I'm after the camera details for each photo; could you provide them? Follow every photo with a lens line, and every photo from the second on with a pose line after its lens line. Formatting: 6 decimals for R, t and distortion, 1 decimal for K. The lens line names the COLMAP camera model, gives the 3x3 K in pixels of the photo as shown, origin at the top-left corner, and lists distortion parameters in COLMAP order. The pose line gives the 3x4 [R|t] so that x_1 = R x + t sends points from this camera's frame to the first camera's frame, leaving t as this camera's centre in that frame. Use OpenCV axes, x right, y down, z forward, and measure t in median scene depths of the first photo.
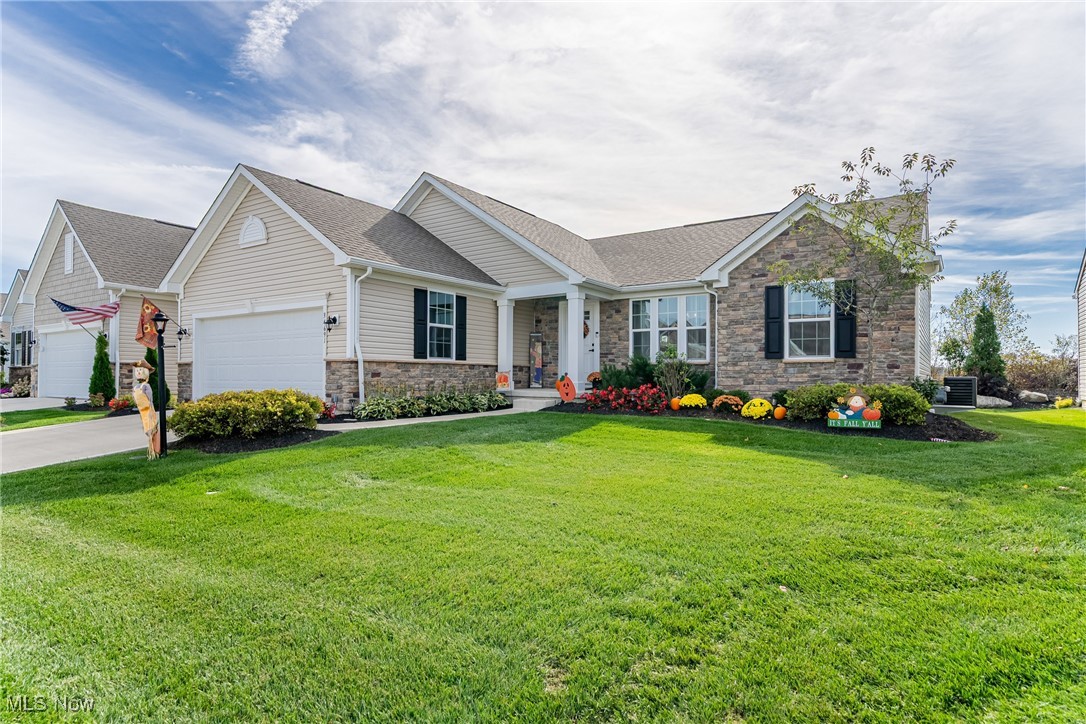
lens RADIAL K [[604.3, 0, 543.9], [0, 604.3, 366.2], [0, 0, 1]] dist [-0.004995, 0.000279]
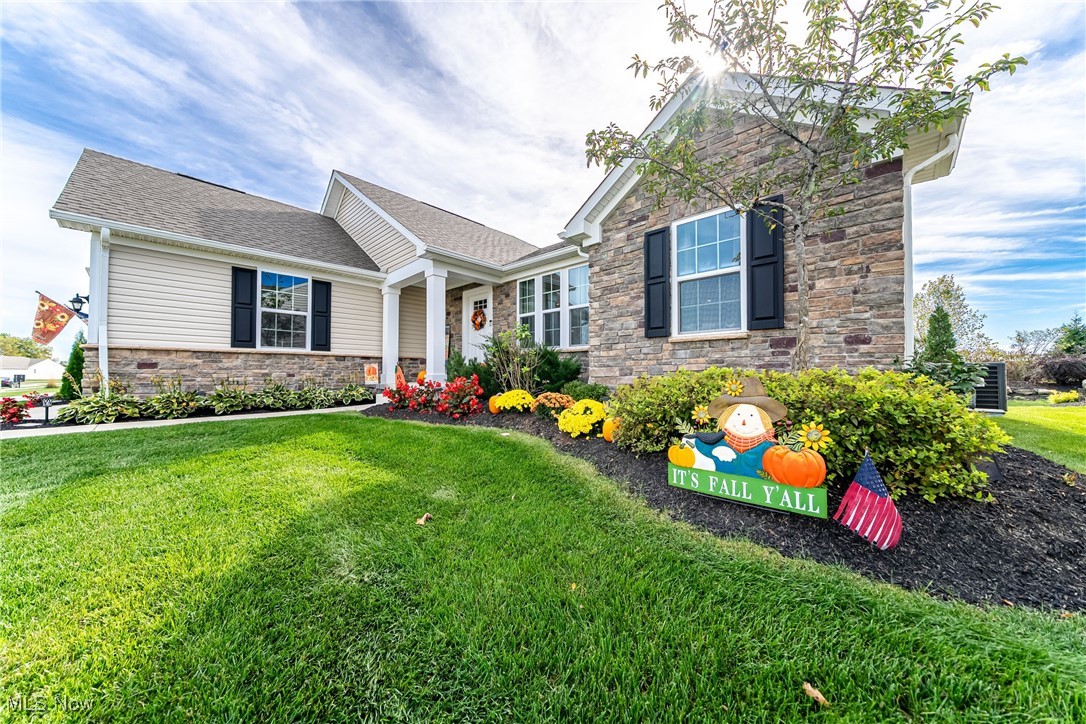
lens RADIAL K [[372.3, 0, 541.4], [0, 372.3, 365.1], [0, 0, 1]] dist [-0.002712, 0.000170]
pose [[0.986757, -0.008565, -0.161978, 0.315241], [0.007491, 0.999946, -0.007241, 0.020614], [0.162031, 0.005932, 0.986768, 0.558120]]
